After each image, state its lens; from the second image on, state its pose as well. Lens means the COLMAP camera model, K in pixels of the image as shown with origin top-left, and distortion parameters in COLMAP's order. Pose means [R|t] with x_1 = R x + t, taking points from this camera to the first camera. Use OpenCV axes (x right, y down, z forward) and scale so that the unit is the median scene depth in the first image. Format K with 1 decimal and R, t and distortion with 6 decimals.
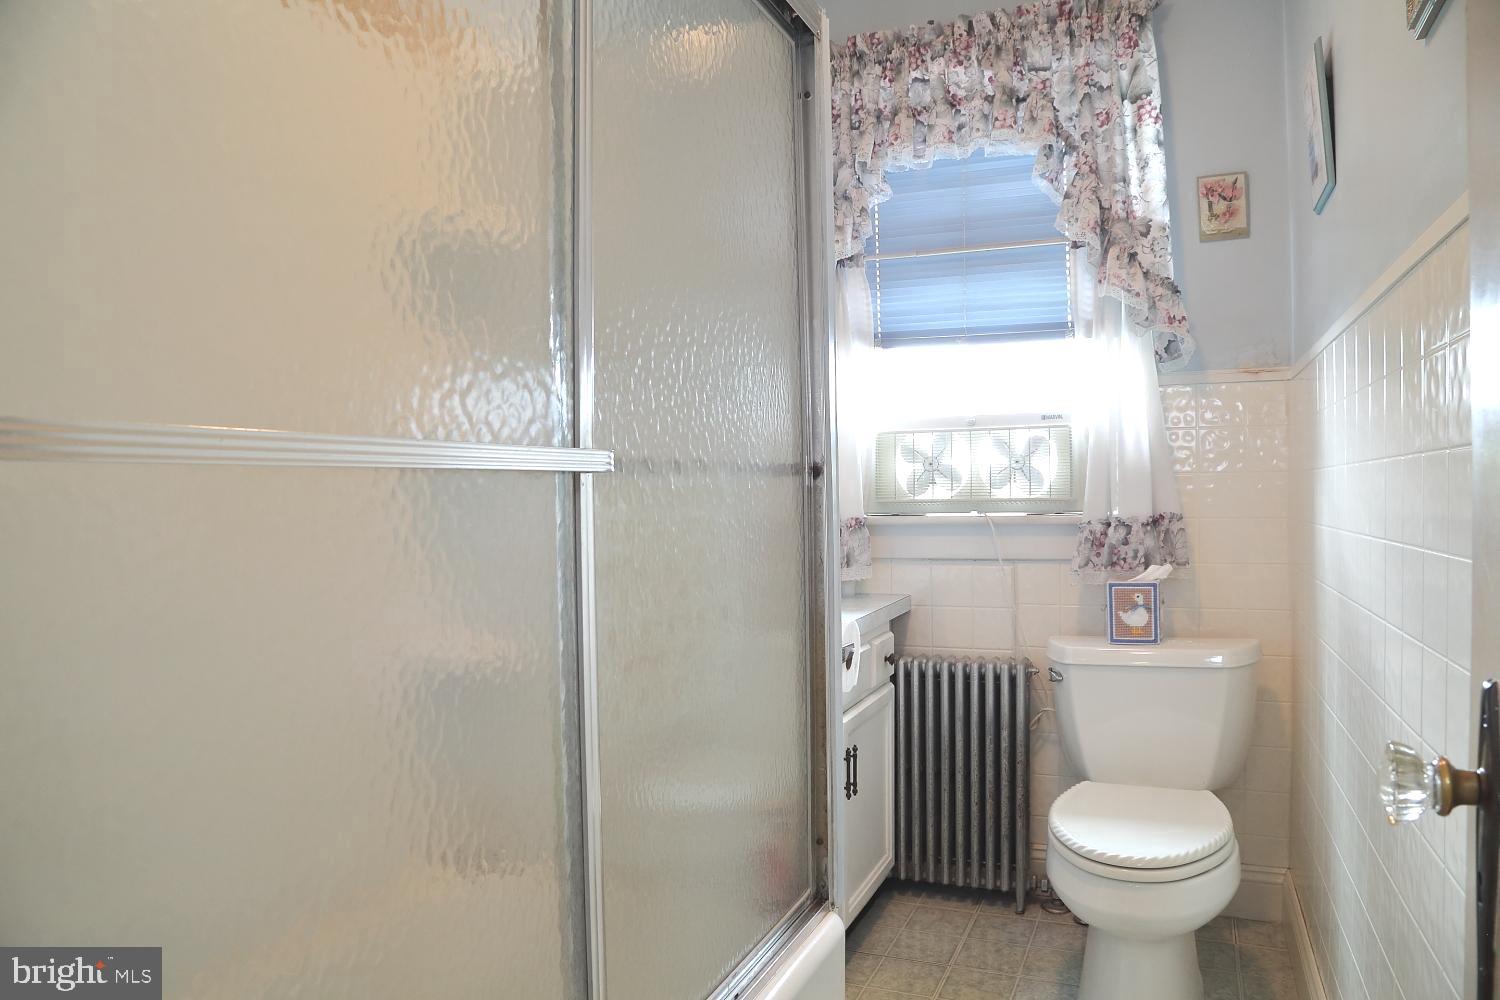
lens RADIAL K [[1025.6, 0, 751.2], [0, 1025.6, 507.2], [0, 0, 1]] dist [-0.125987, 0.077151]
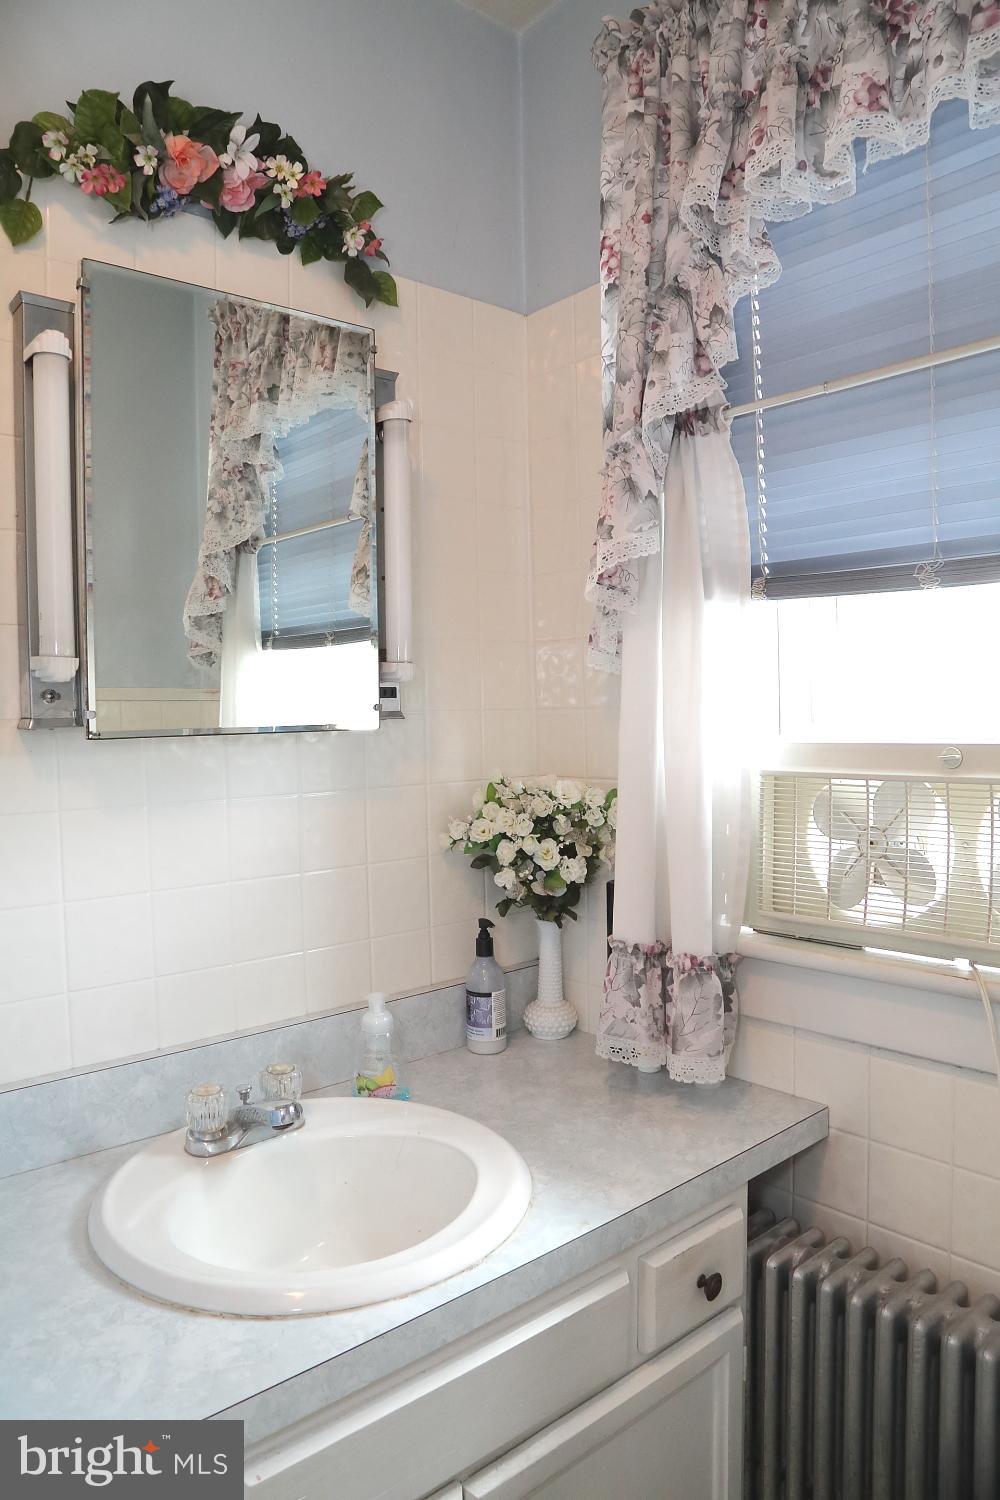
lens RADIAL K [[1025.6, 0, 502.2], [0, 1025.6, 743.1], [0, 0, 1]] dist [-0.125987, 0.077151]
pose [[0.895028, 0.008010, -0.445937, 0.232366], [0.003383, 0.999688, 0.024747, -0.100826], [0.445996, -0.023658, 0.894722, 0.525630]]
